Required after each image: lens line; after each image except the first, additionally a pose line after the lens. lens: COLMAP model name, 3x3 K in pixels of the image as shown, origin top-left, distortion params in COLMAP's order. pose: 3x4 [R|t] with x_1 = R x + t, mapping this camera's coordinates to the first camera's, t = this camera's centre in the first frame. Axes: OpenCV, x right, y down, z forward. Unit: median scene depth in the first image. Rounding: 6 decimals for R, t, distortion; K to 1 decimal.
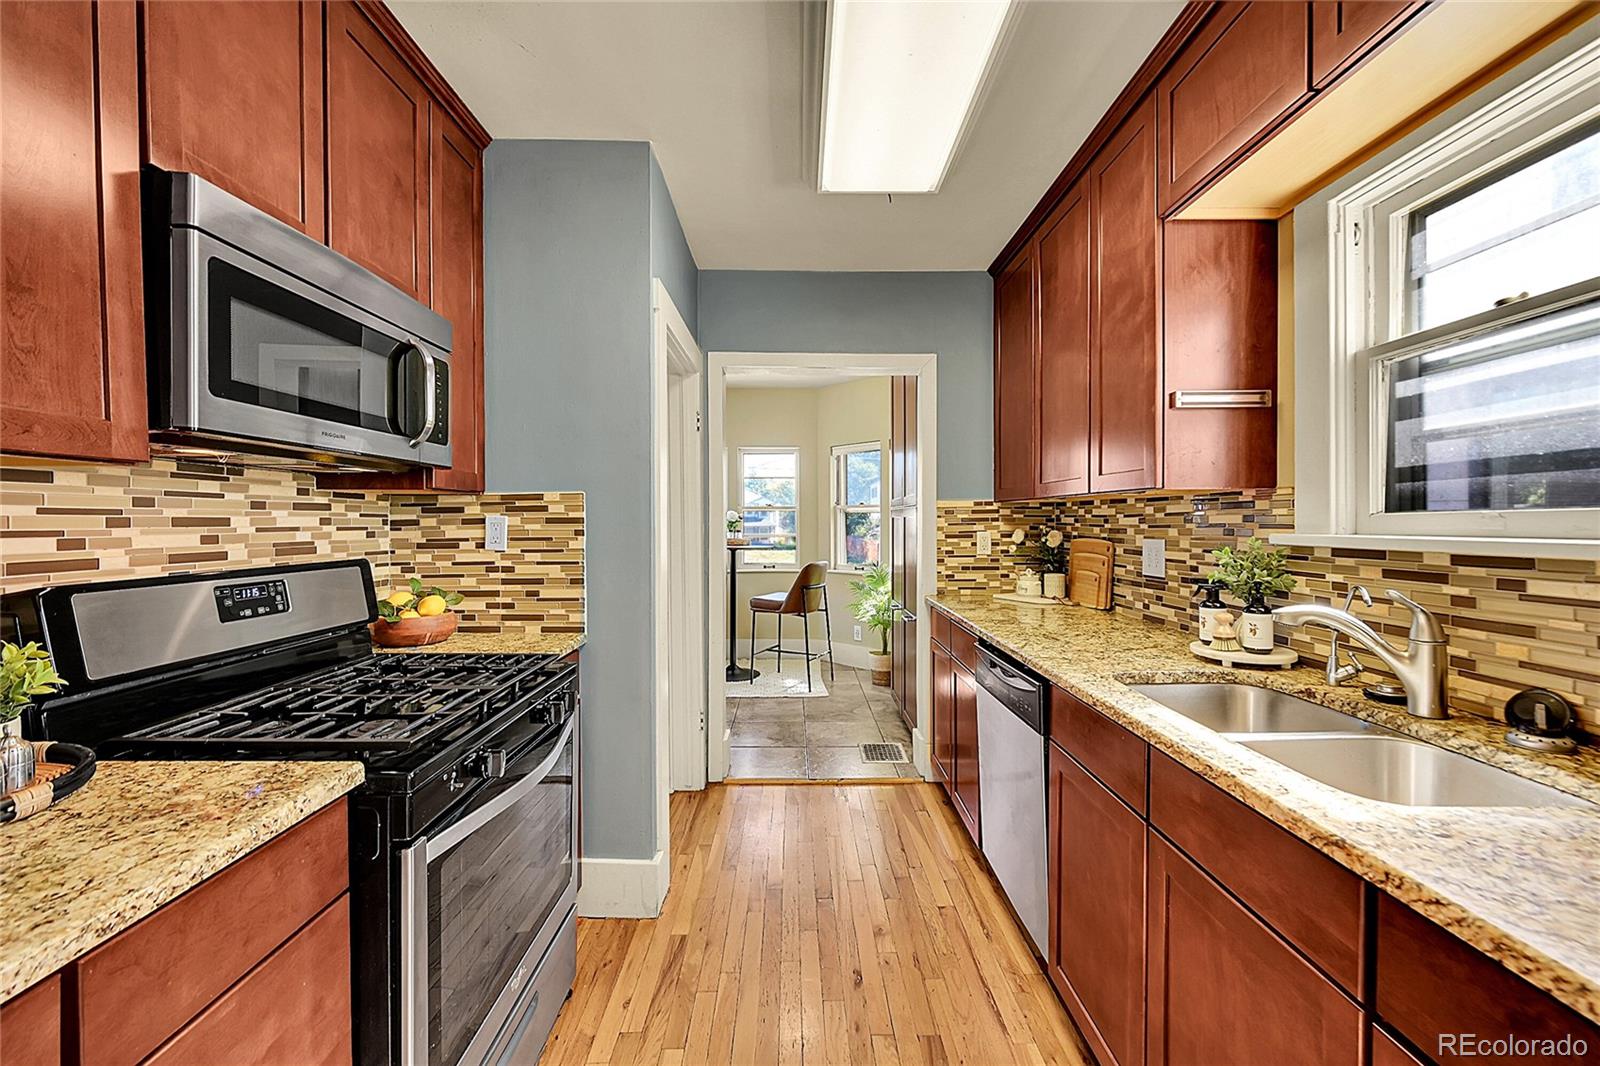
lens RADIAL K [[641.5, 0, 791.6], [0, 641.5, 522.7], [0, 0, 1]] dist [0.000118, -0.000034]
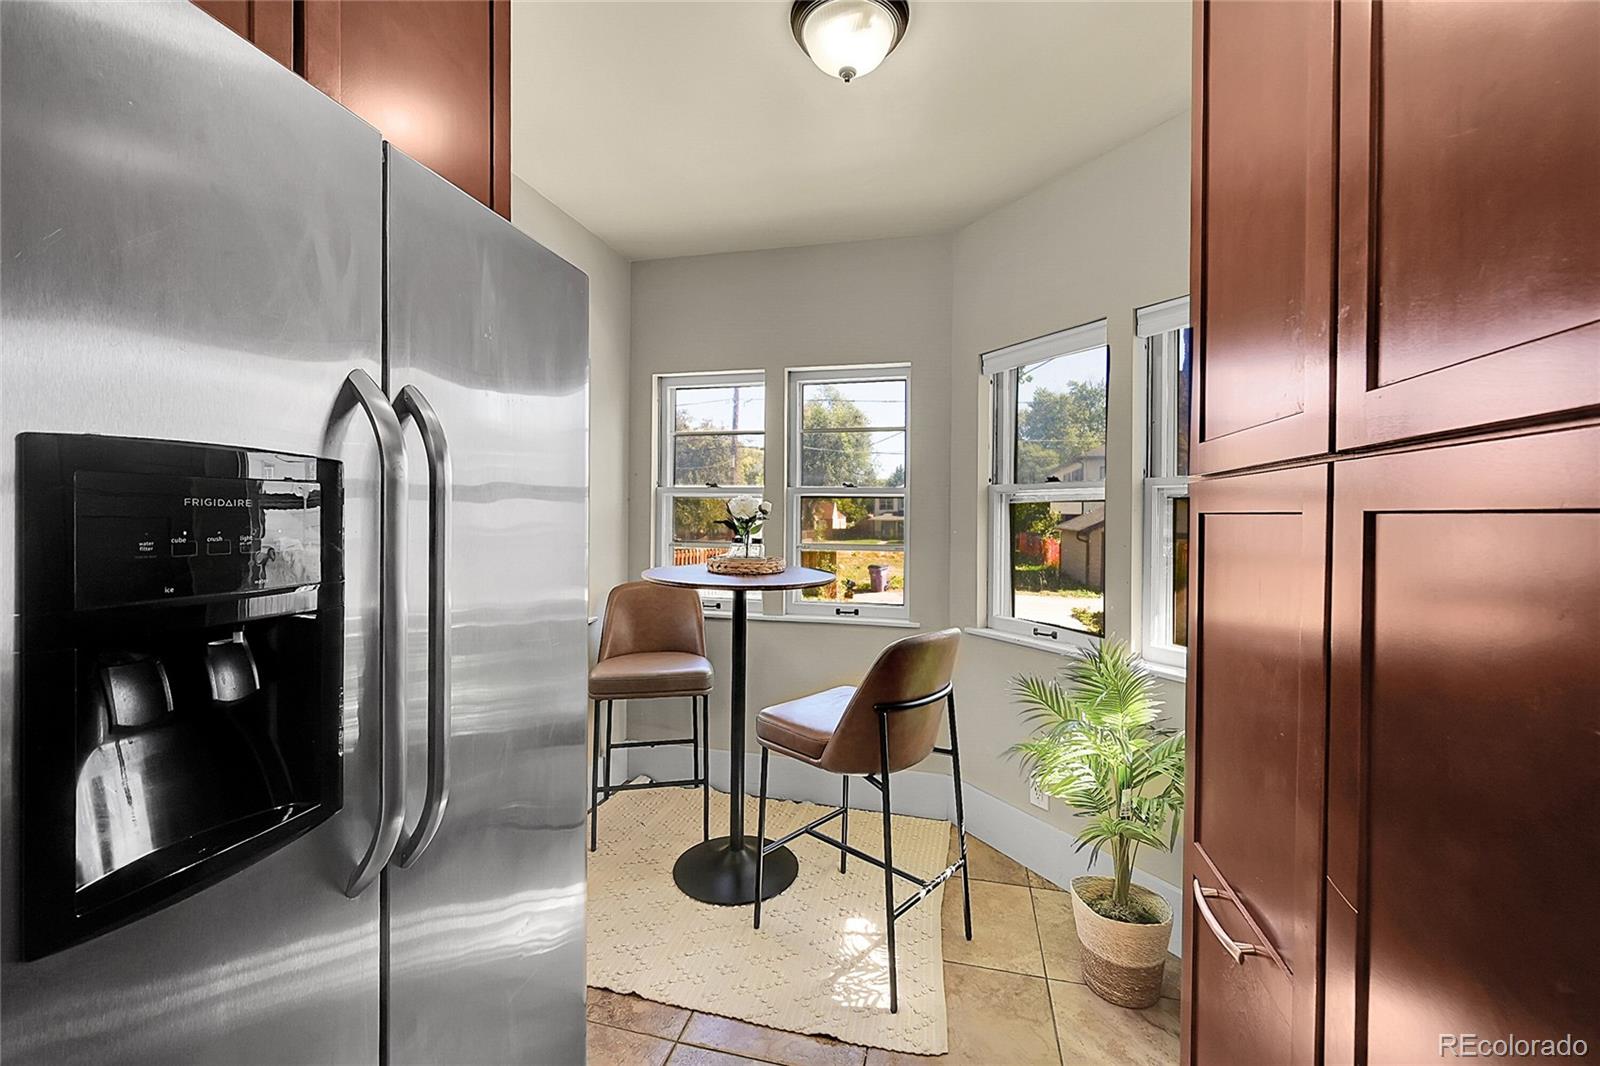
lens RADIAL K [[641.5, 0, 791.6], [0, 641.5, 522.7], [0, 0, 1]] dist [0.000118, -0.000034]
pose [[0.966928, 0.013797, -0.254675, 0.055561], [-0.010641, 0.999849, 0.013768, -0.005999], [0.254826, -0.010603, 0.966929, 0.598492]]
